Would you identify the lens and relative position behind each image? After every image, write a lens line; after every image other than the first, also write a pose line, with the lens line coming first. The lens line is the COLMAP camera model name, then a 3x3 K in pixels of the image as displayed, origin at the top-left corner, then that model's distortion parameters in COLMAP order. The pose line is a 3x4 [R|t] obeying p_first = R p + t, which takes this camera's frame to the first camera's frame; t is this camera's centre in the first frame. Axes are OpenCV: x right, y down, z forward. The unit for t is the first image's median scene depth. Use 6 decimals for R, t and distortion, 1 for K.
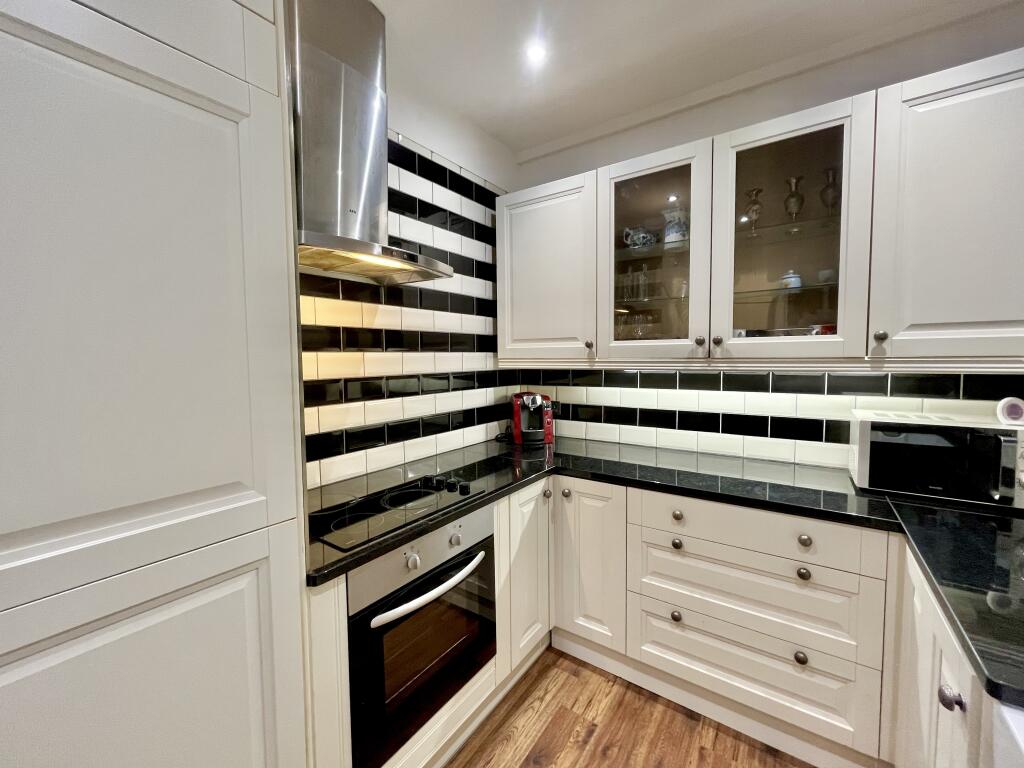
lens RADIAL K [[412.3, 0, 514.6], [0, 412.3, 378.9], [0, 0, 1]] dist [-0.004070, 0.000479]
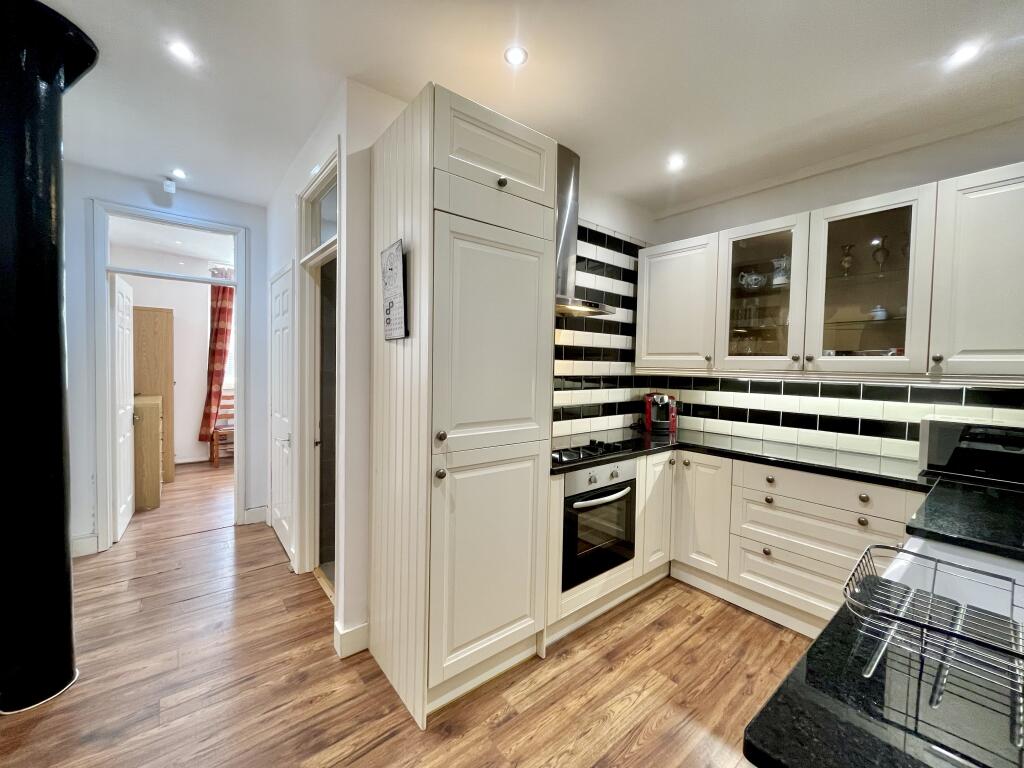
lens RADIAL K [[412.3, 0, 514.3], [0, 412.3, 379.0], [0, 0, 1]] dist [-0.004070, 0.000479]
pose [[0.963344, 0.039485, -0.265347, -0.086251], [-0.045508, 0.998826, -0.016584, 0.043169], [0.264381, 0.028052, 0.964010, -0.568970]]
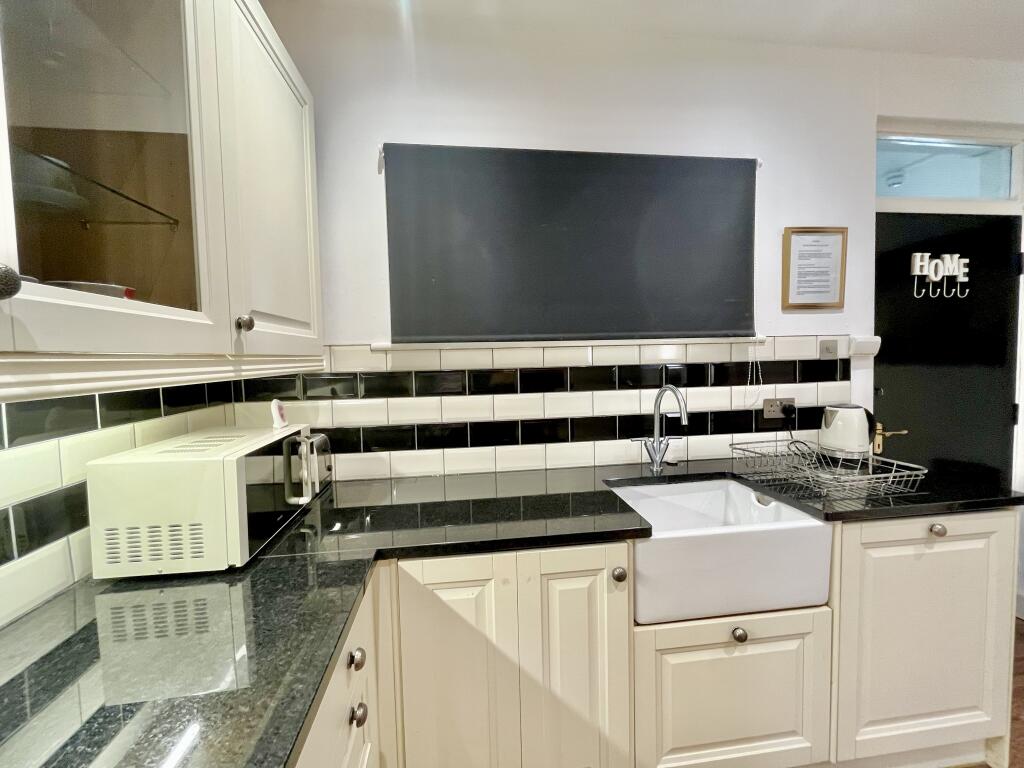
lens RADIAL K [[412.3, 0, 512.1], [0, 412.3, 380.1], [0, 0, 1]] dist [-0.004070, 0.000479]
pose [[-0.677678, -0.011848, 0.735263, 0.118526], [0.073270, 0.993807, 0.083546, -0.033741], [-0.731699, 0.110491, -0.672613, 0.971560]]
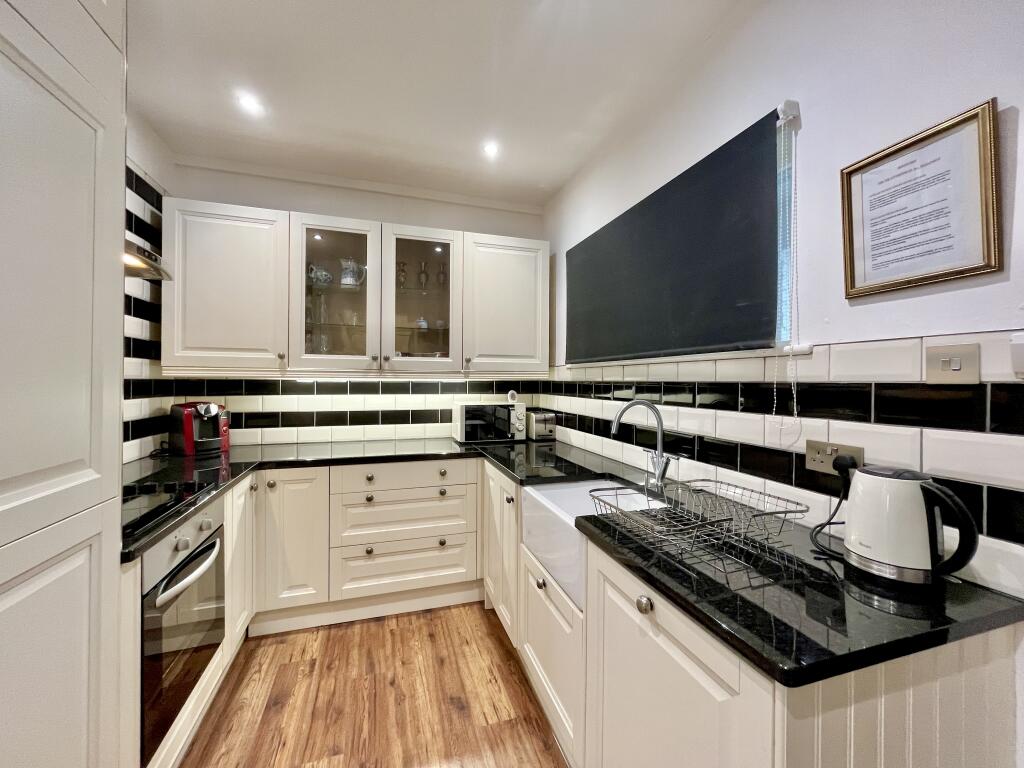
lens RADIAL K [[412.3, 0, 511.0], [0, 412.3, 378.9], [0, 0, 1]] dist [-0.004070, 0.000479]
pose [[0.603757, 0.016338, 0.797001, -0.415946], [0.032406, 0.998461, -0.045016, 0.063621], [-0.796510, 0.053006, 0.602298, -0.247859]]
